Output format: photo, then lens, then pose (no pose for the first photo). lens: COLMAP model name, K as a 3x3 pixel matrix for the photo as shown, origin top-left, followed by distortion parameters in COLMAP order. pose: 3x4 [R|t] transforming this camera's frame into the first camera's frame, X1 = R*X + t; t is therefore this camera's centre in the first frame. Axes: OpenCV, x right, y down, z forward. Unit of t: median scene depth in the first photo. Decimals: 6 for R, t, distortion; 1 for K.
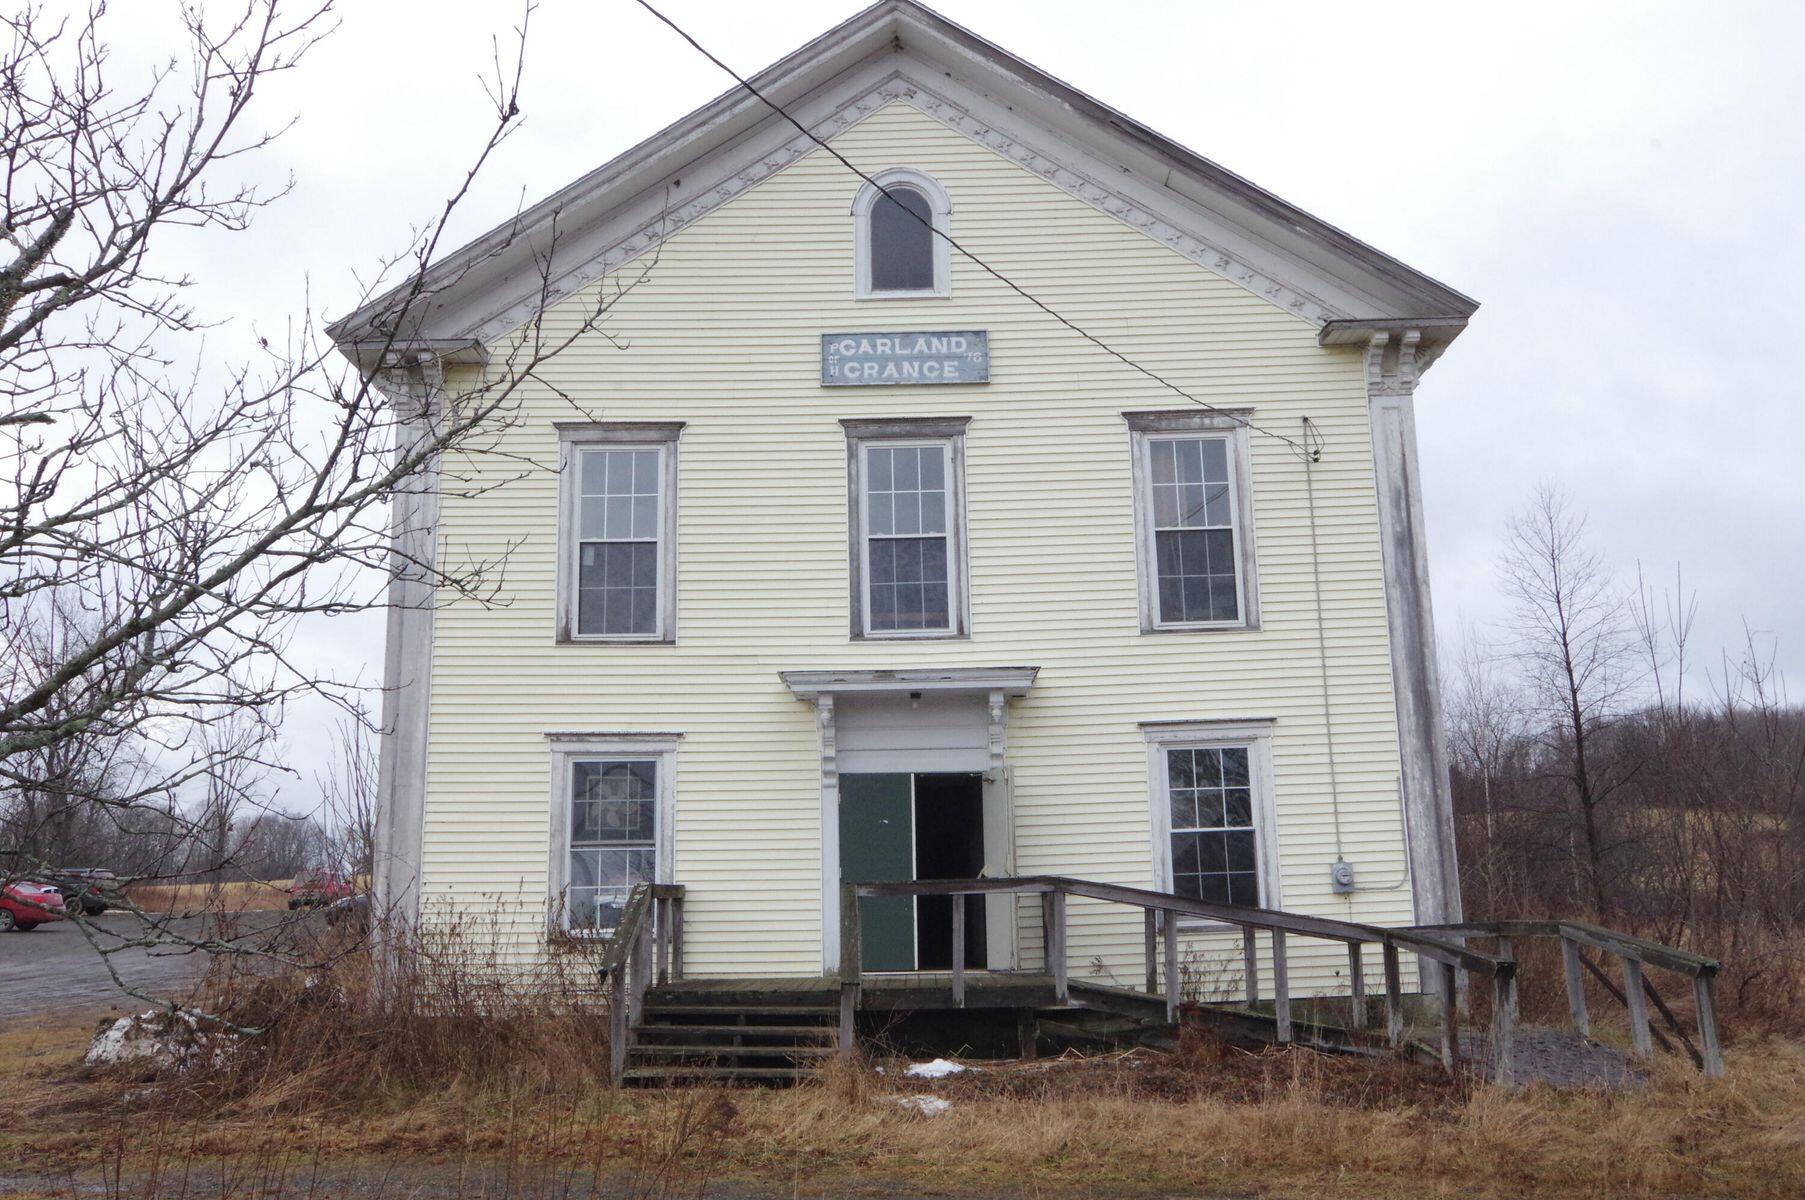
lens RADIAL K [[1501.8, 0, 902.9], [0, 1501.8, 615.2], [0, 0, 1]] dist [0.002075, 0.001867]
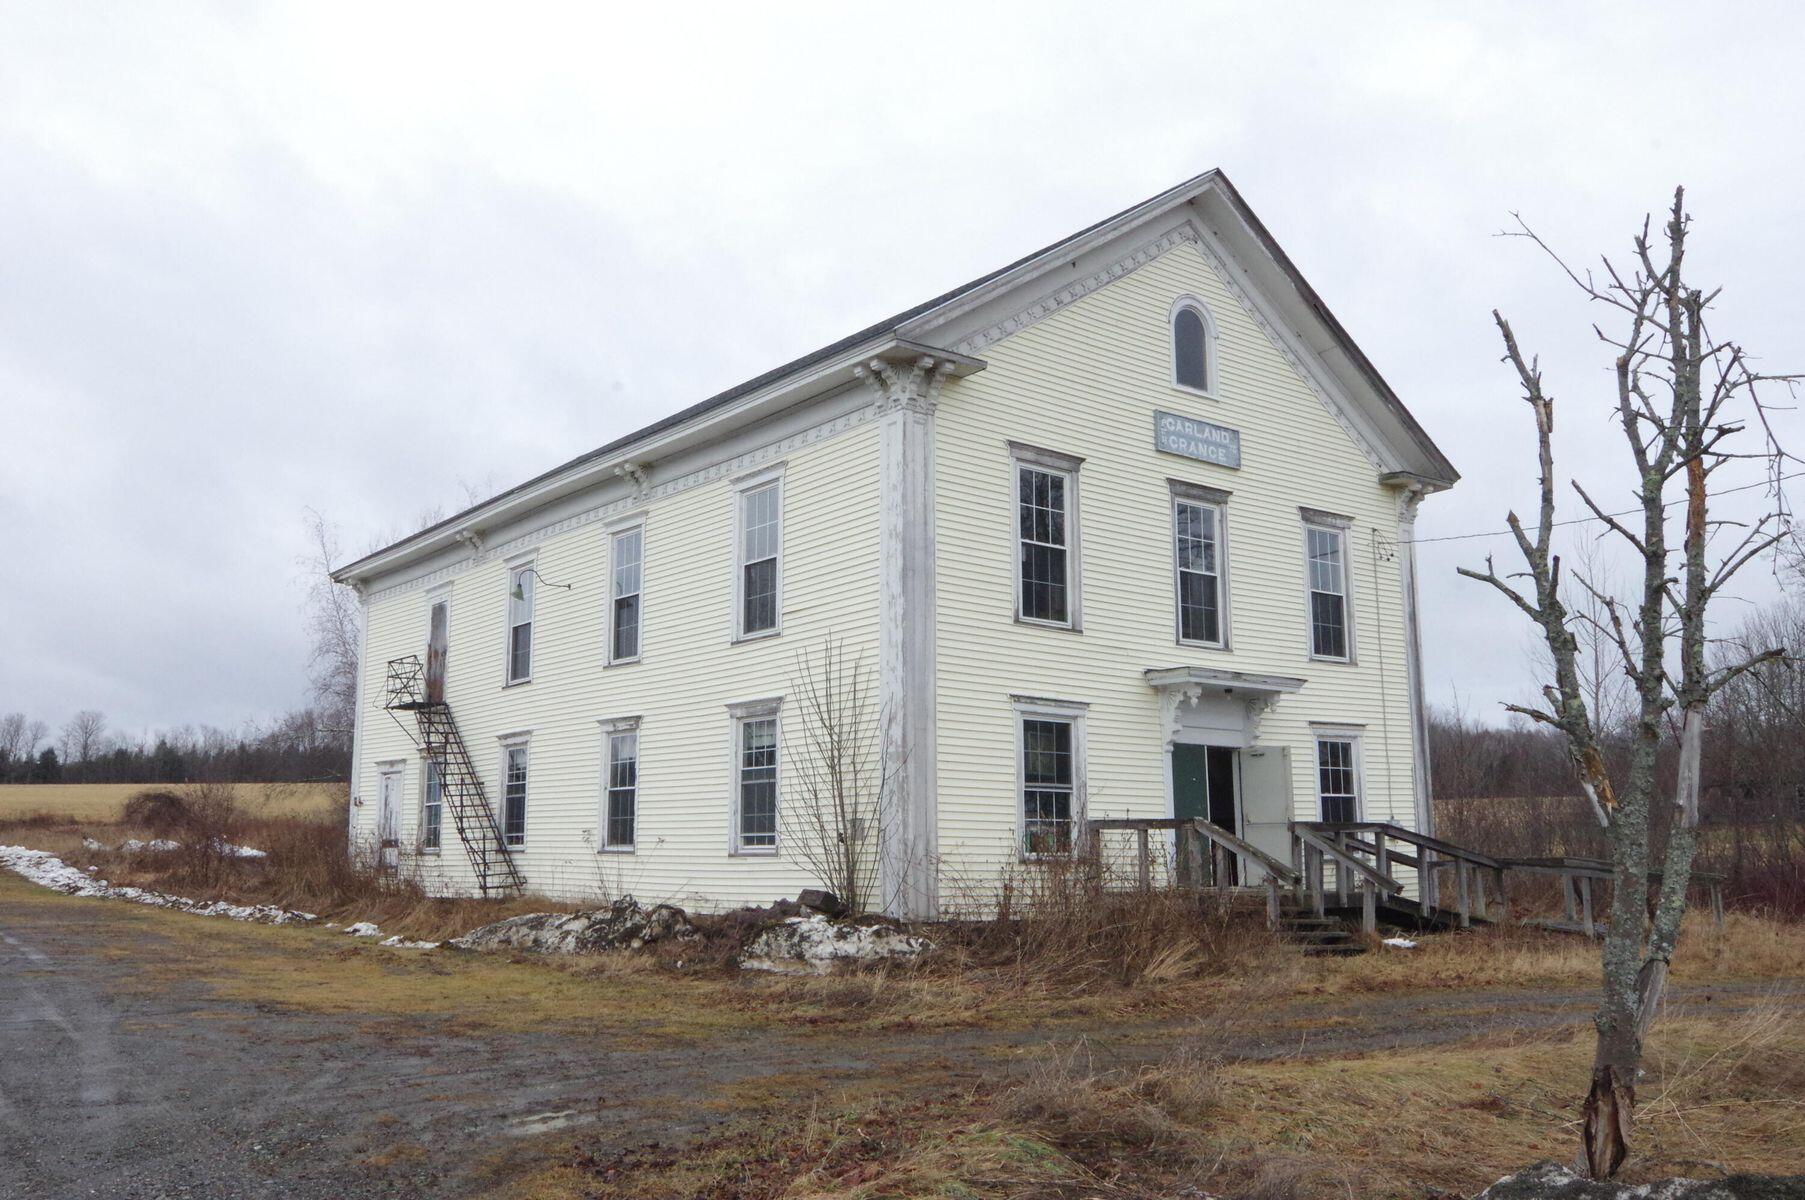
lens RADIAL K [[1501.8, 0, 901.7], [0, 1501.8, 593.9], [0, 0, 1]] dist [0.002075, 0.001867]
pose [[0.783666, 0.124374, 0.608604, -1.032984], [-0.141321, 0.989756, -0.020295, 0.033025], [-0.604894, -0.070104, 0.793215, 0.073078]]
